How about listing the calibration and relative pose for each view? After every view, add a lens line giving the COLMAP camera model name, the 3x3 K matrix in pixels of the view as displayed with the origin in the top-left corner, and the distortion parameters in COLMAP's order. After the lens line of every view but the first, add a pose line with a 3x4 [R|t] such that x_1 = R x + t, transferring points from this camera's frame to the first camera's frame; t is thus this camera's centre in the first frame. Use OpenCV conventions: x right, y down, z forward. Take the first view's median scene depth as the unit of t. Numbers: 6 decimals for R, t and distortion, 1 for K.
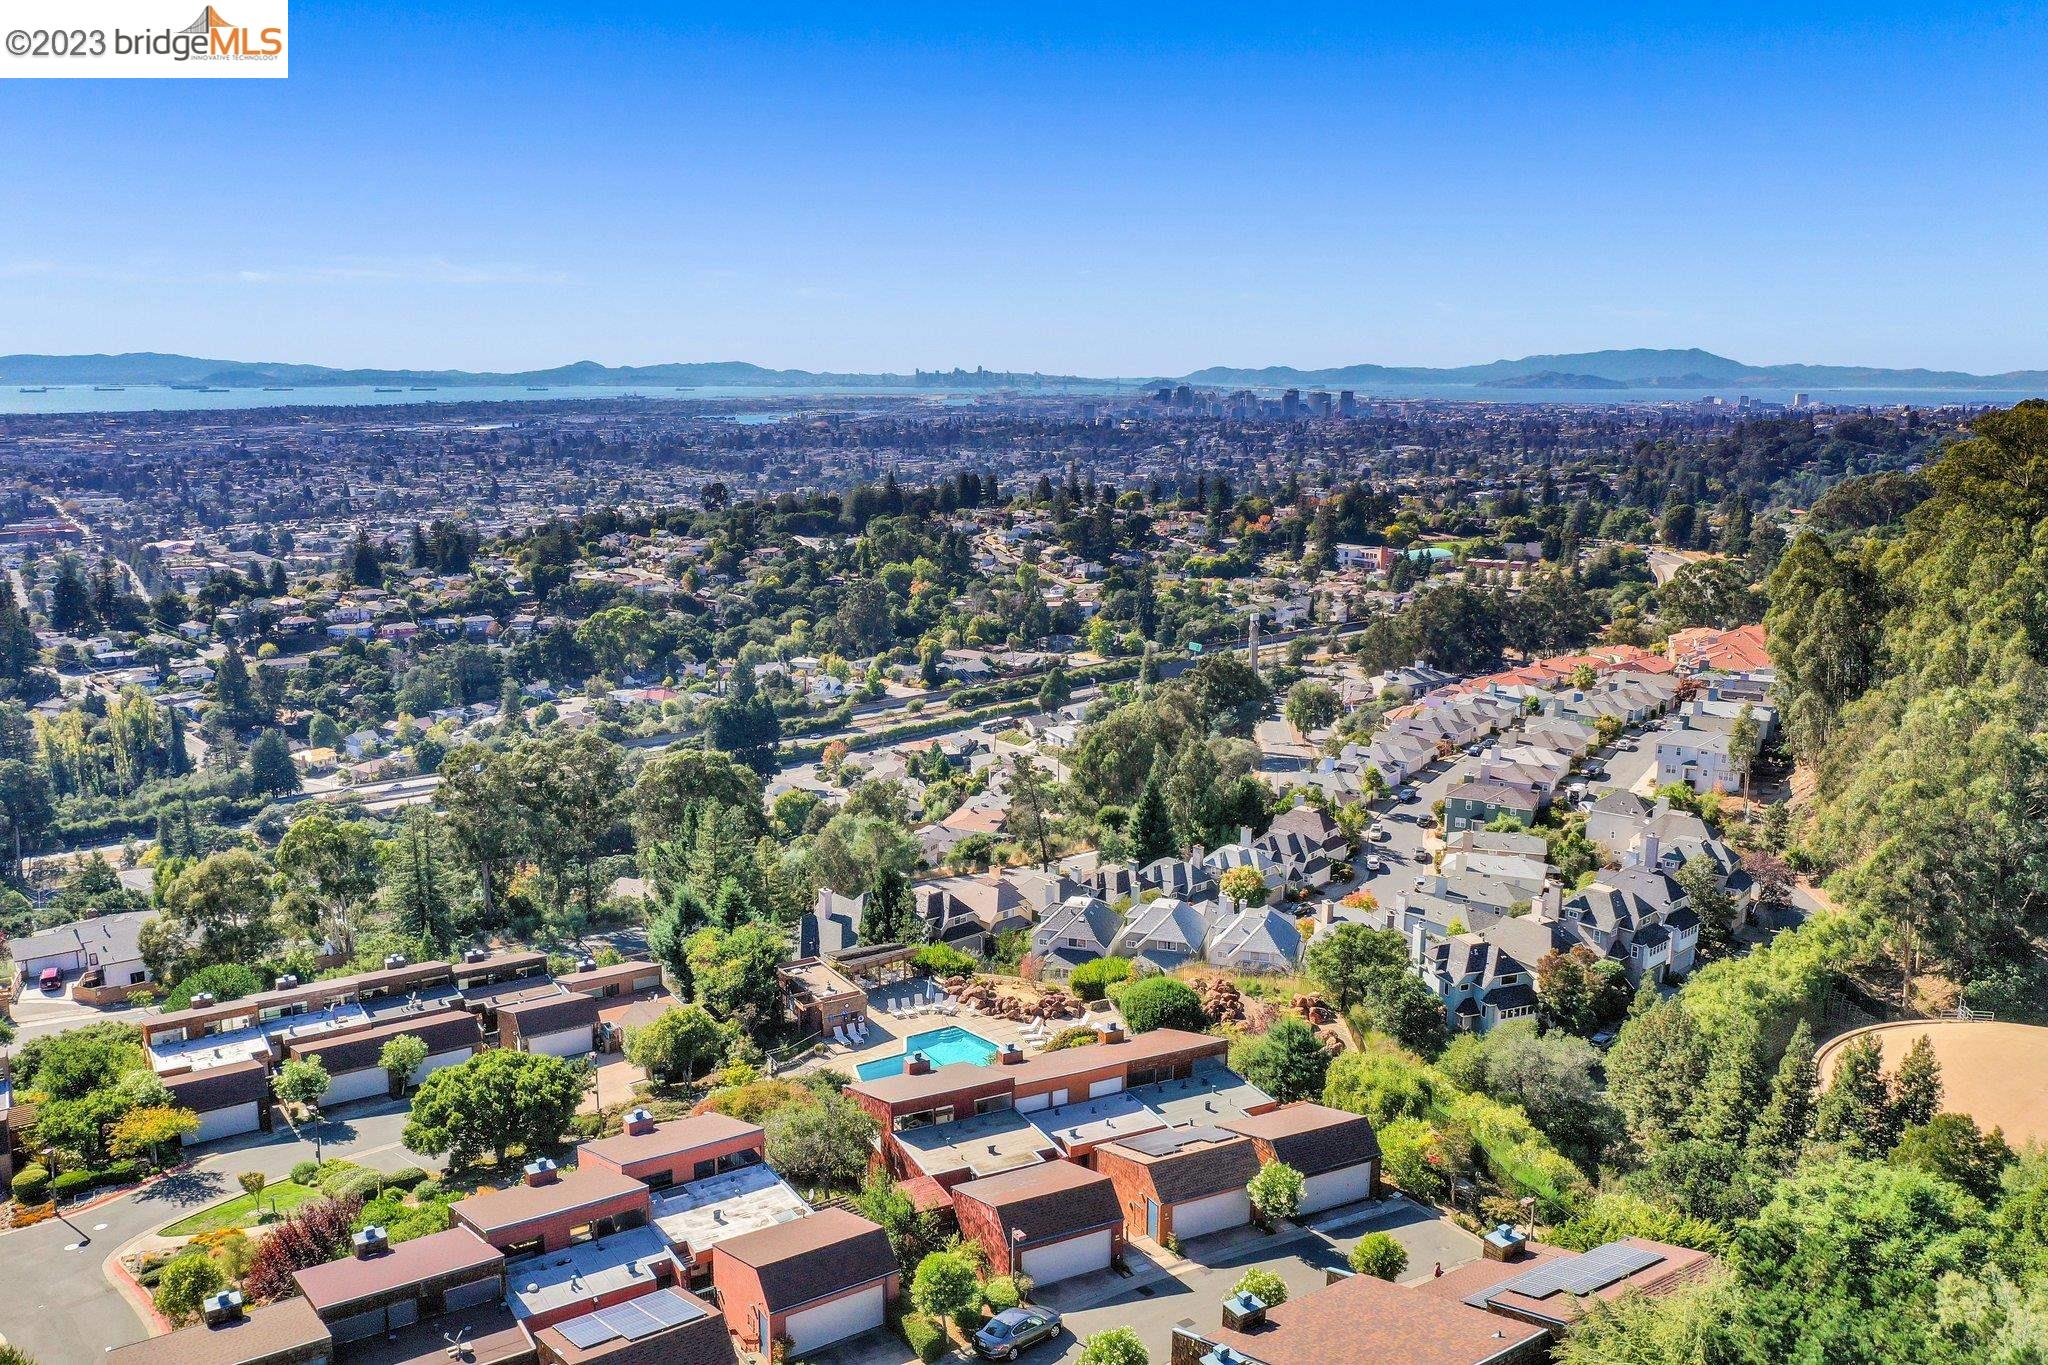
lens RADIAL K [[1604.6, 0, 1025.4], [0, 1604.6, 673.2], [0, 0, 1]] dist [-0.008939, 0.001877]
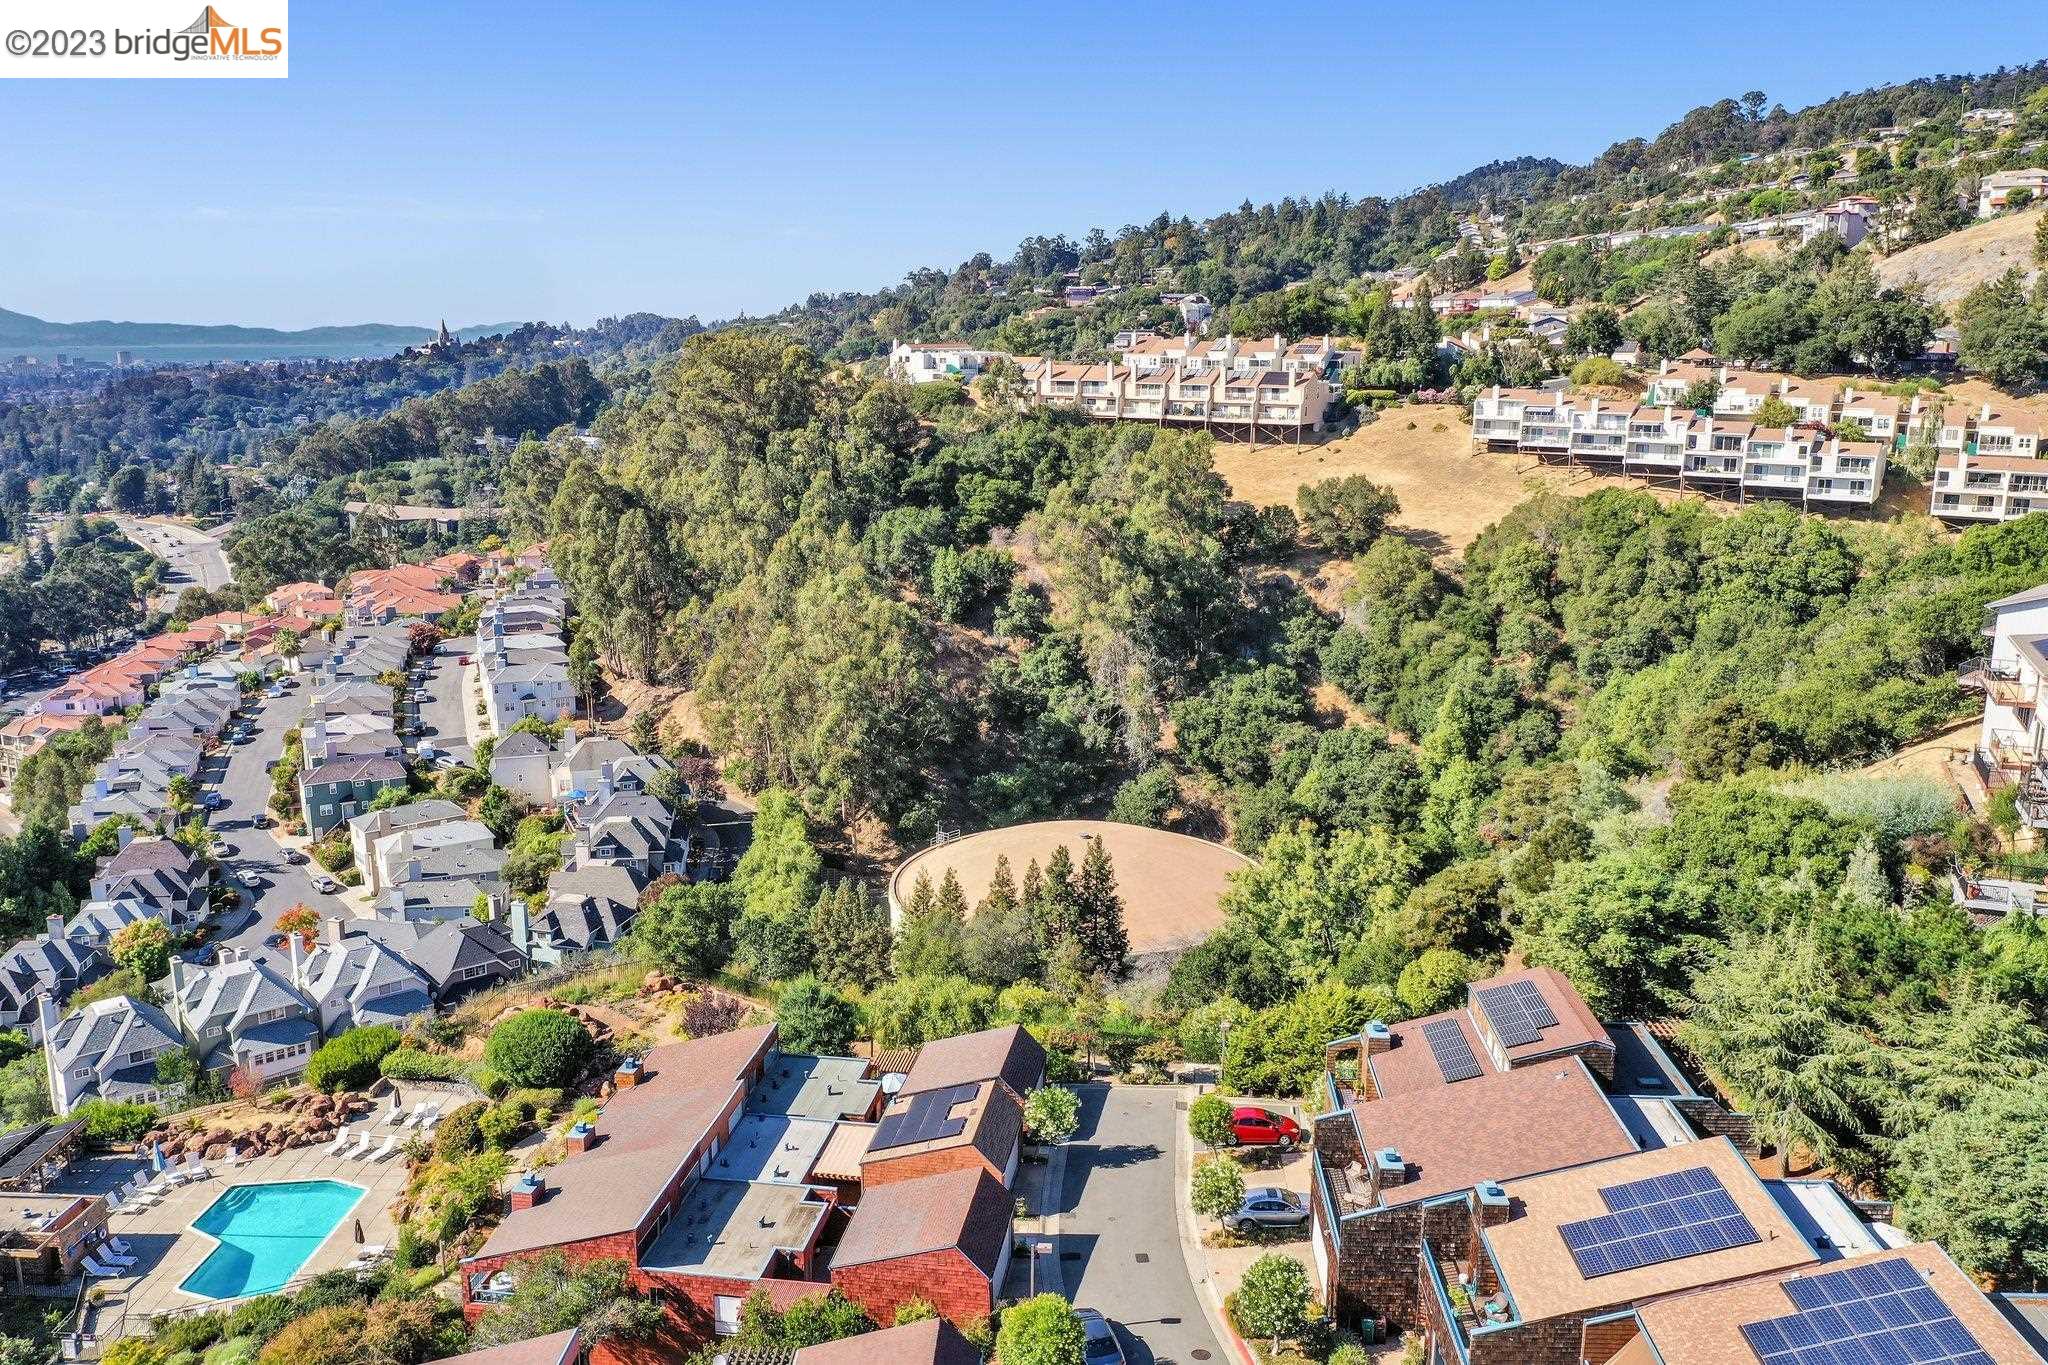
lens RADIAL K [[1604.6, 0, 1025.4], [0, 1604.6, 673.2], [0, 0, 1]] dist [-0.008939, 0.001877]
pose [[0.579596, -0.173958, 0.796120, -0.117383], [0.153151, 0.982794, 0.103250, -0.008580], [-0.800384, 0.062083, 0.596265, 0.085175]]
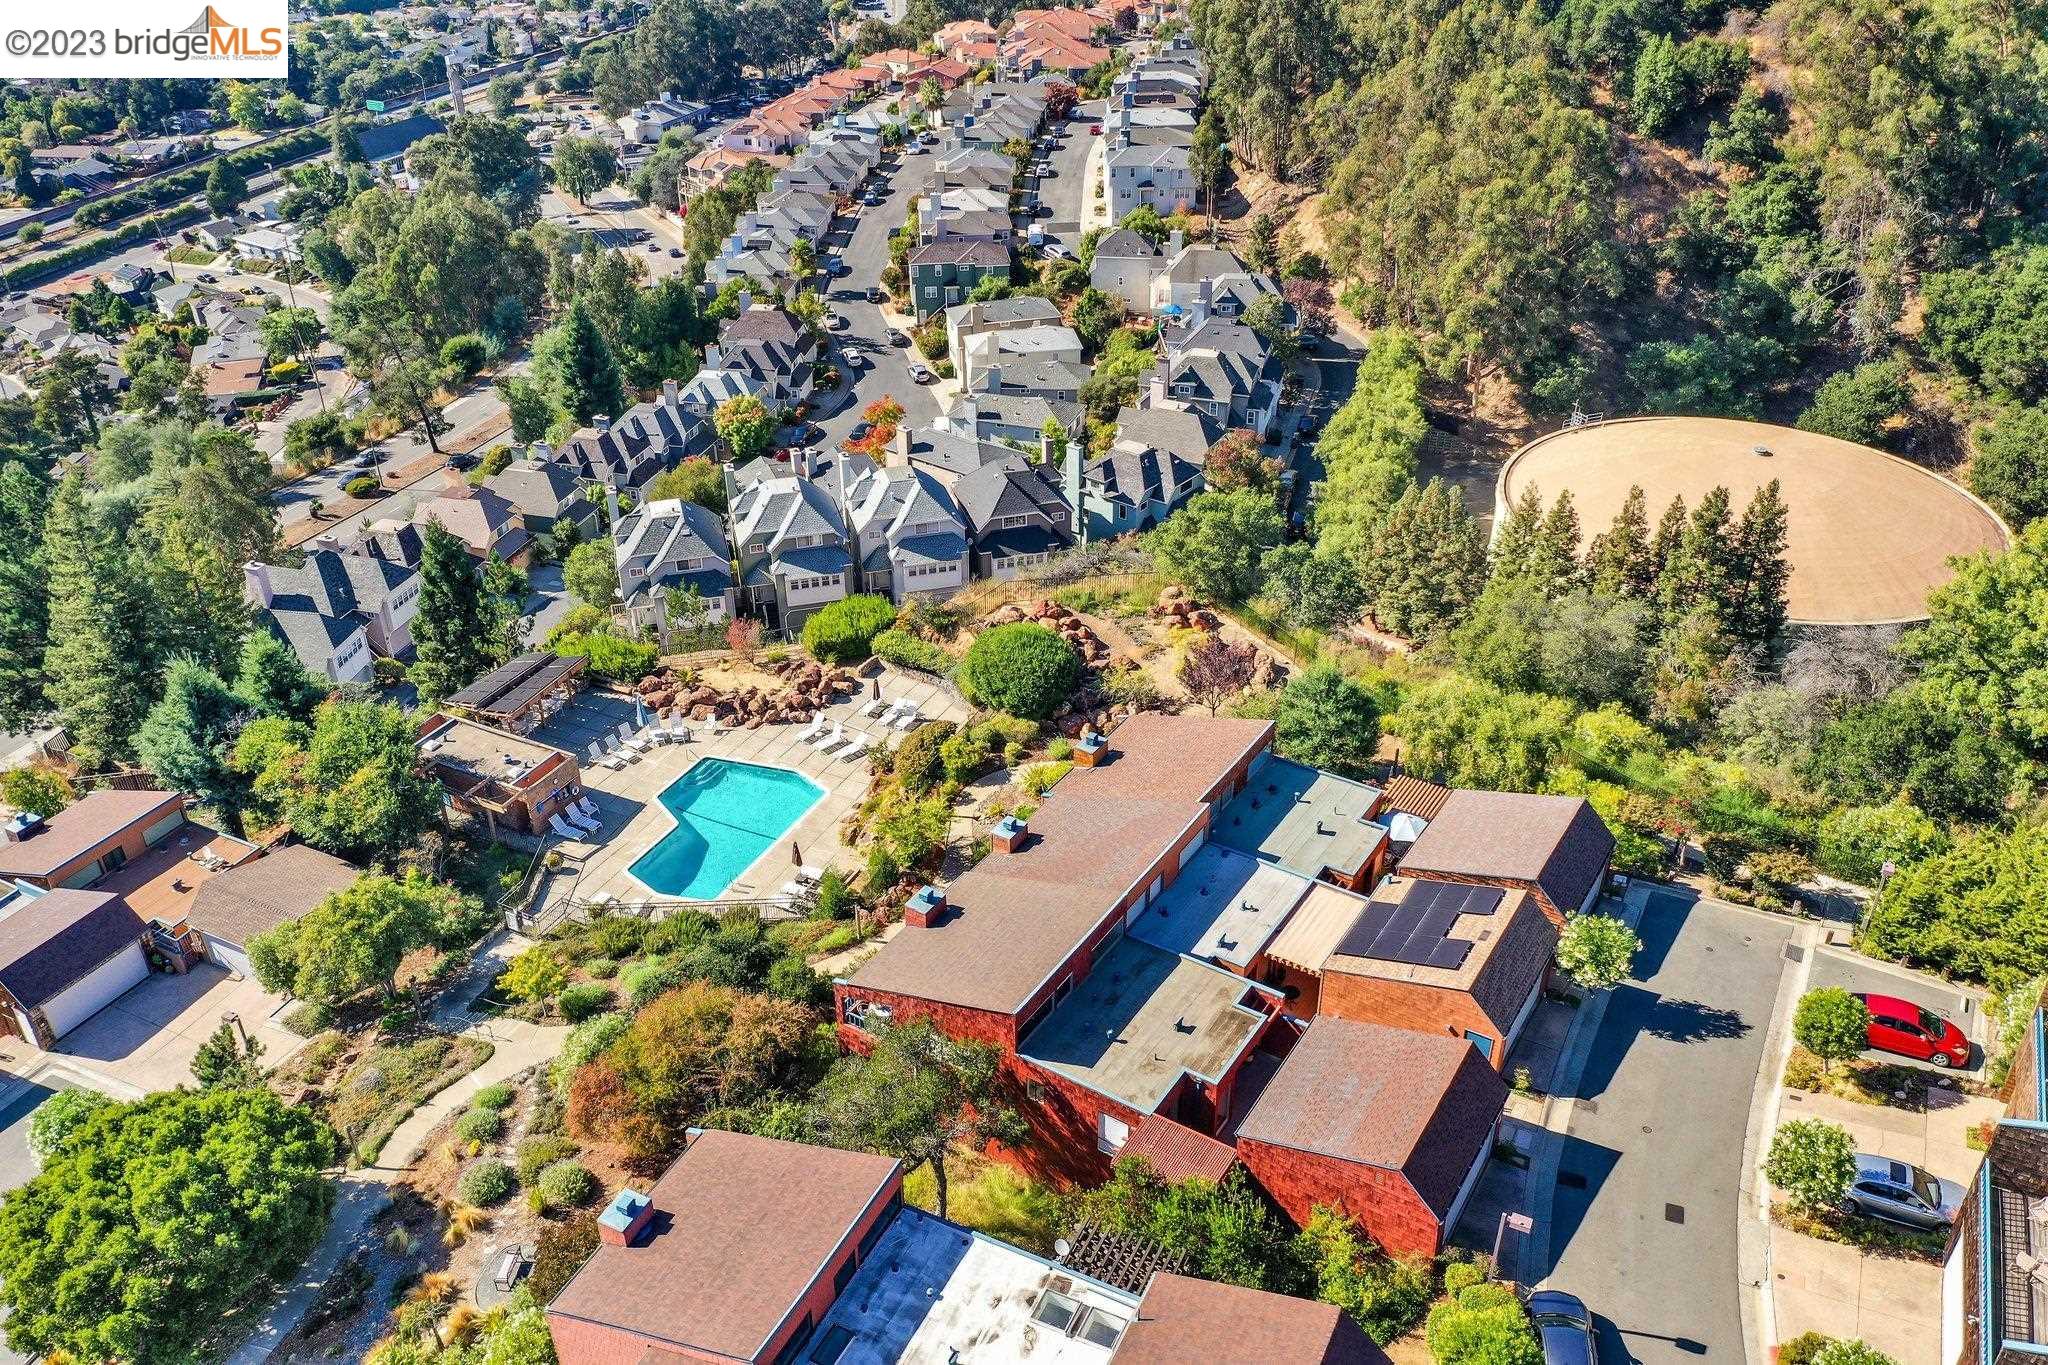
lens RADIAL K [[1604.6, 0, 1025.4], [0, 1604.6, 673.2], [0, 0, 1]] dist [-0.008939, 0.001877]
pose [[0.859366, -0.274159, 0.431655, -0.067943], [0.111256, 0.924152, 0.365466, -0.016366], [-0.499111, -0.266045, 0.824687, 0.116598]]
